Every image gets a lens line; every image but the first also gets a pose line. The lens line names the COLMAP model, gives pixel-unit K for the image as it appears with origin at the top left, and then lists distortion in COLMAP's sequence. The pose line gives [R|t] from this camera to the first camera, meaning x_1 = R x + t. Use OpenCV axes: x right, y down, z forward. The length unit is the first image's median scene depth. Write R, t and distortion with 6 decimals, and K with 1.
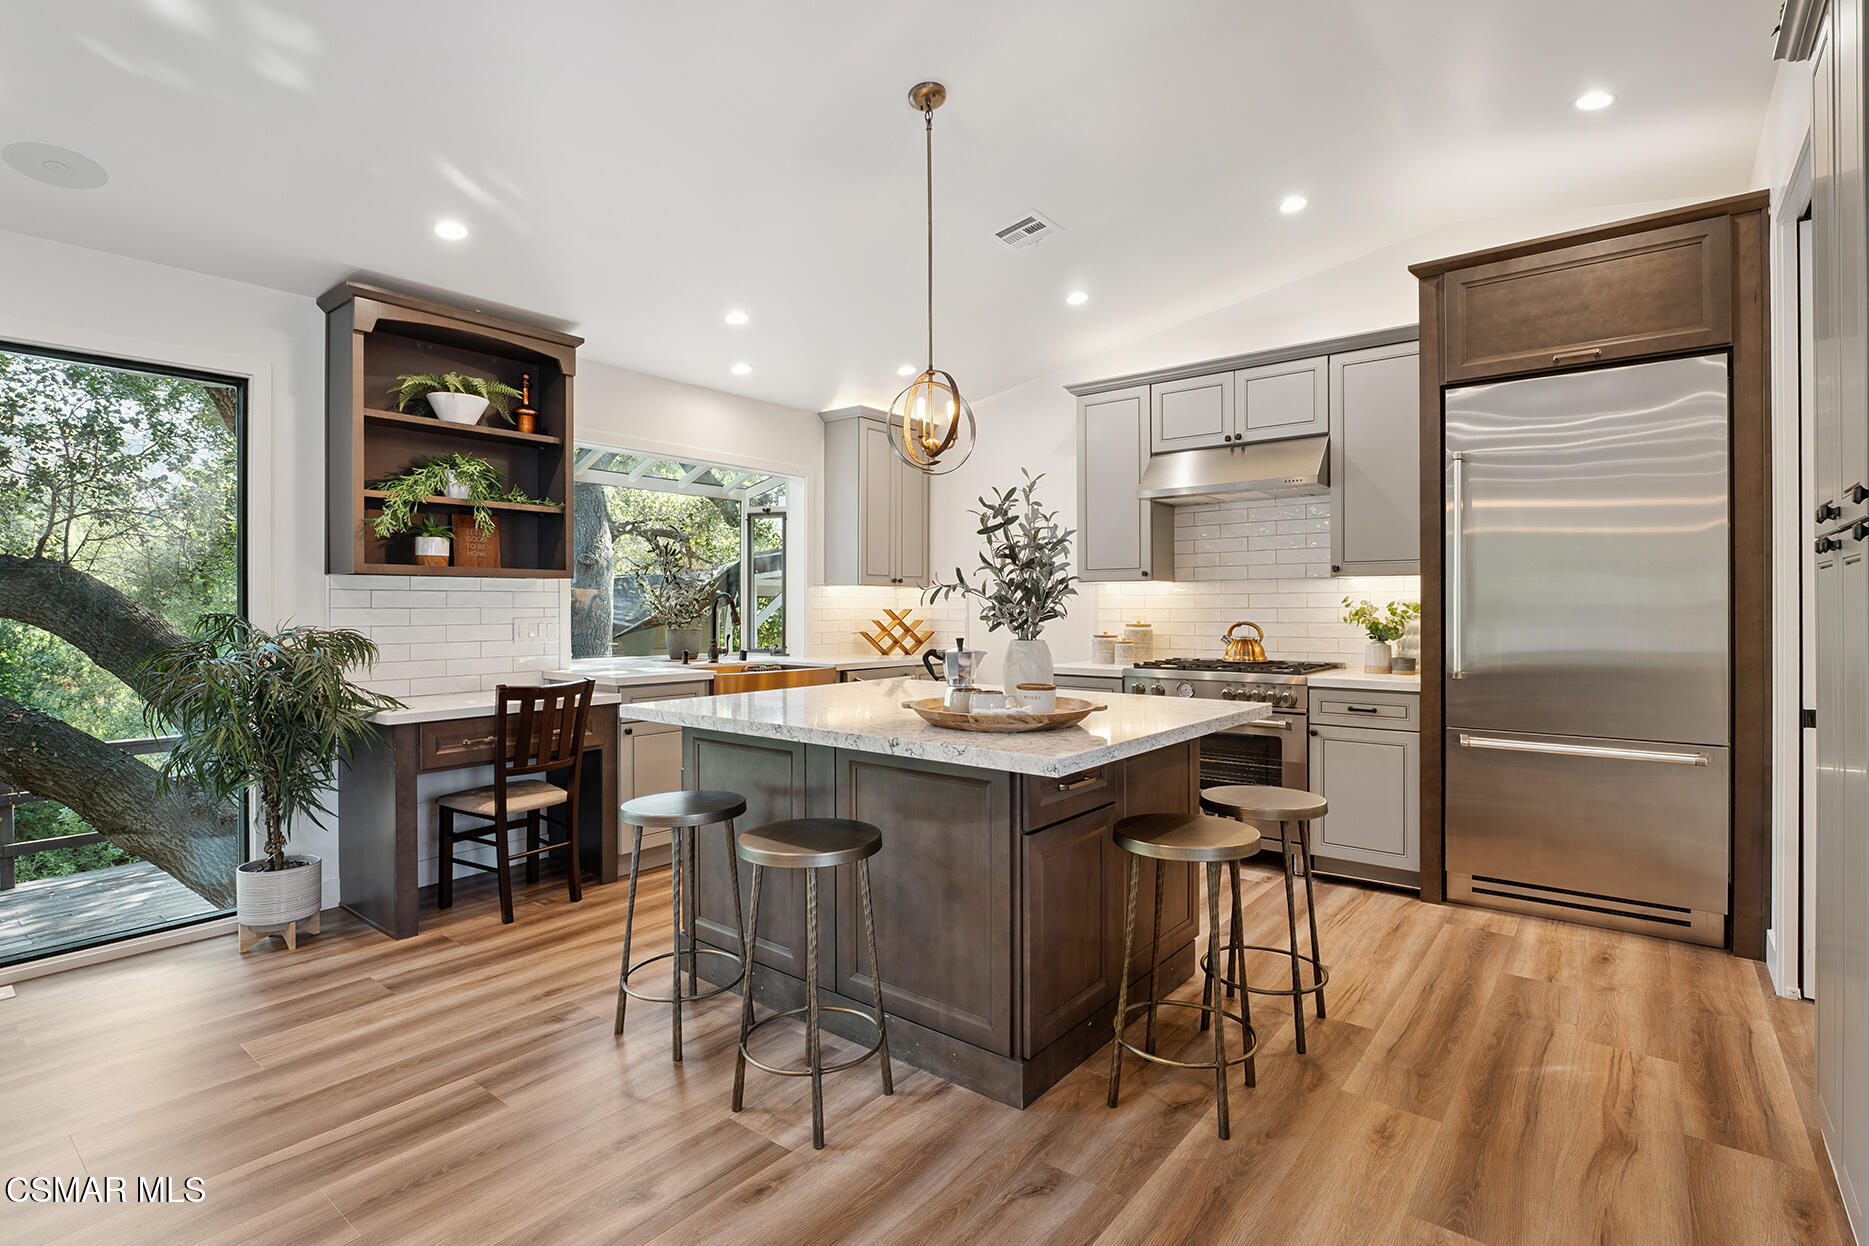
lens RADIAL K [[895.0, 0, 938.1], [0, 895.0, 608.1], [0, 0, 1]] dist [-0.010319, -0.000318]
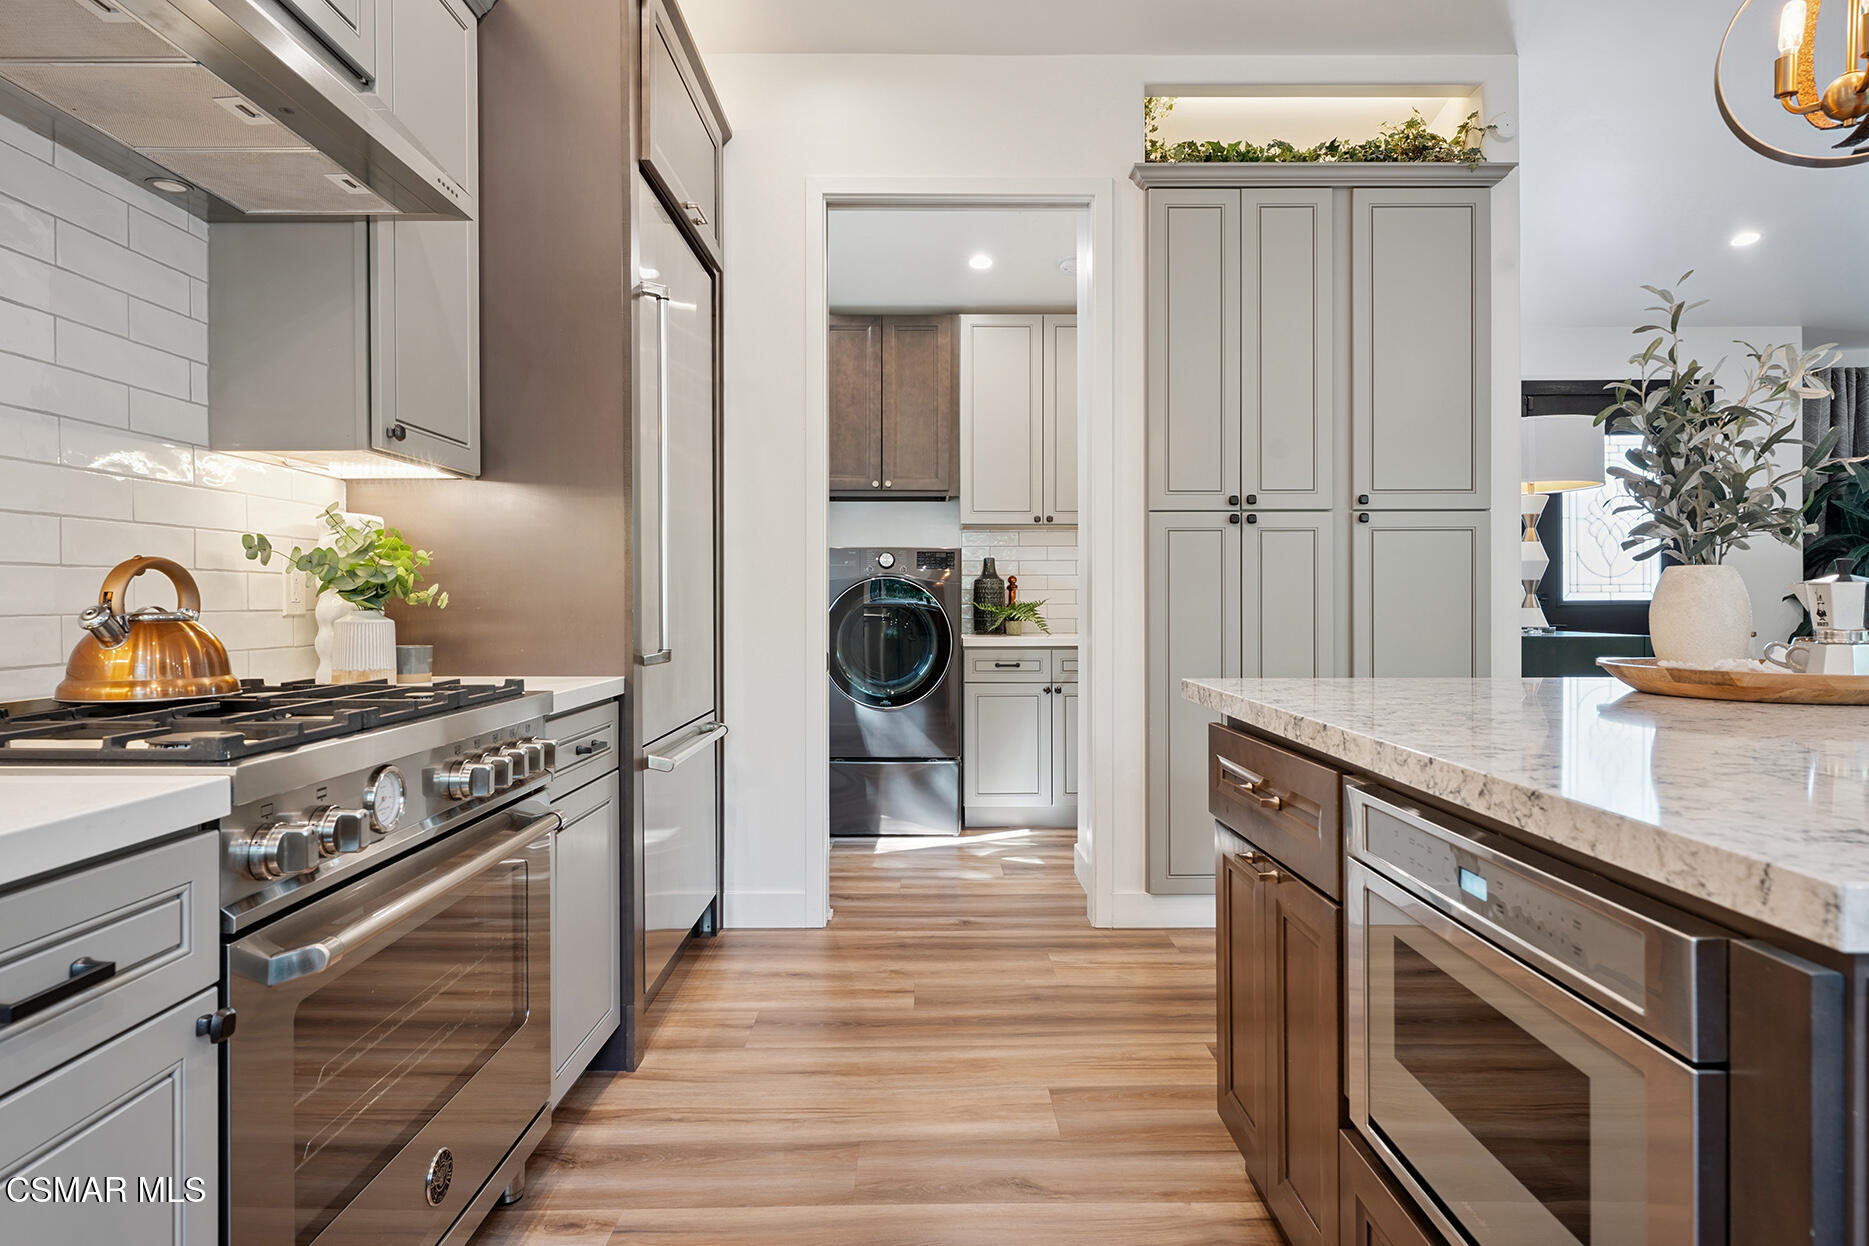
lens RADIAL K [[1069.3, 0, 937.0], [0, 1069.3, 601.6], [0, 0, 1]] dist [-0.000089, -0.001153]
pose [[-0.628408, 0.004775, 0.777869, -0.095249], [0.006515, 0.999978, -0.000876, 0.038501], [-0.777856, 0.004517, -0.628426, 1.264560]]
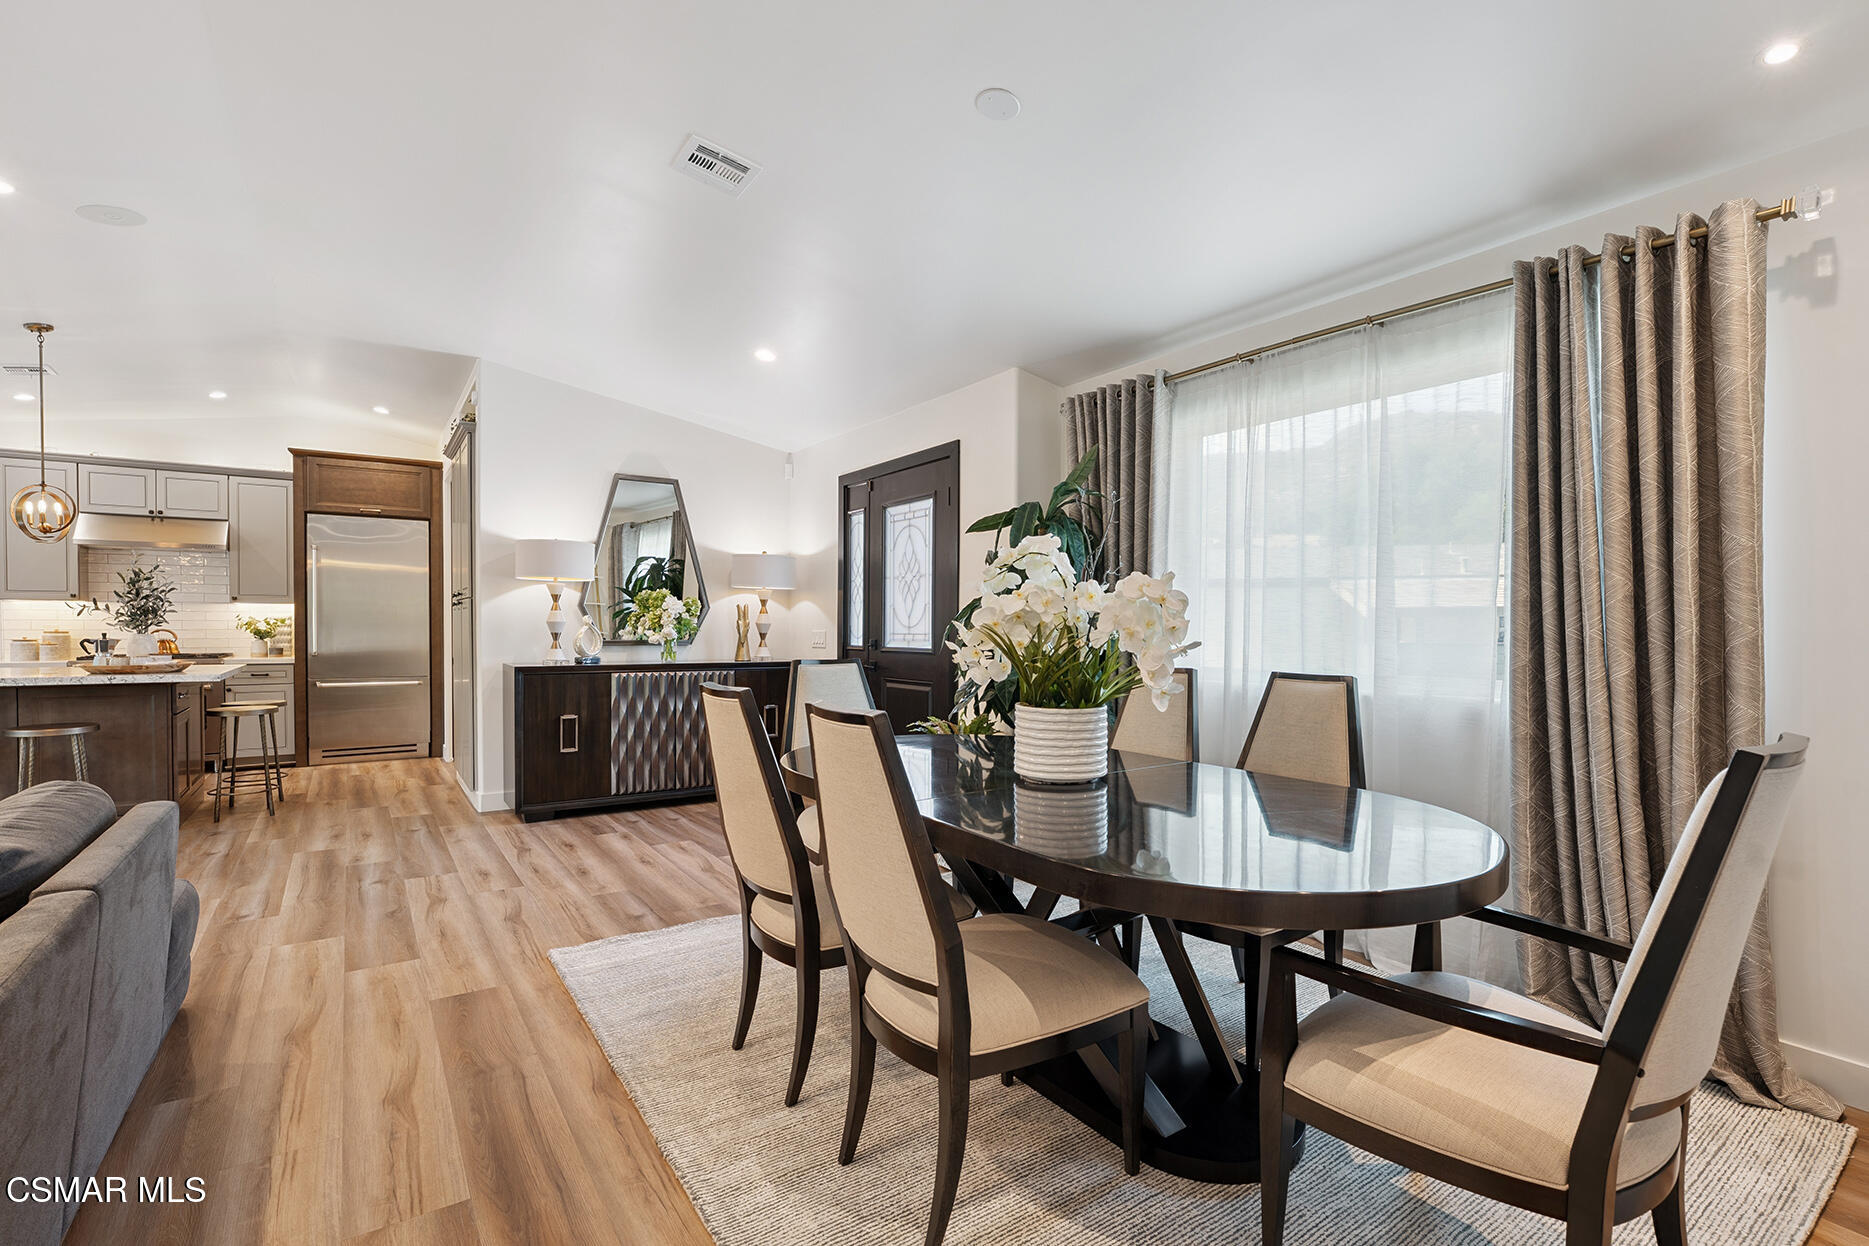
lens RADIAL K [[845.1, 0, 935.8], [0, 845.1, 642.3], [0, 0, 1]] dist [-0.016319, 0.000436]
pose [[0.285895, -0.015704, 0.958132, -0.839676], [-0.003652, 0.999841, 0.017477, 0.009720], [-0.958254, -0.008496, 0.285792, -0.905388]]
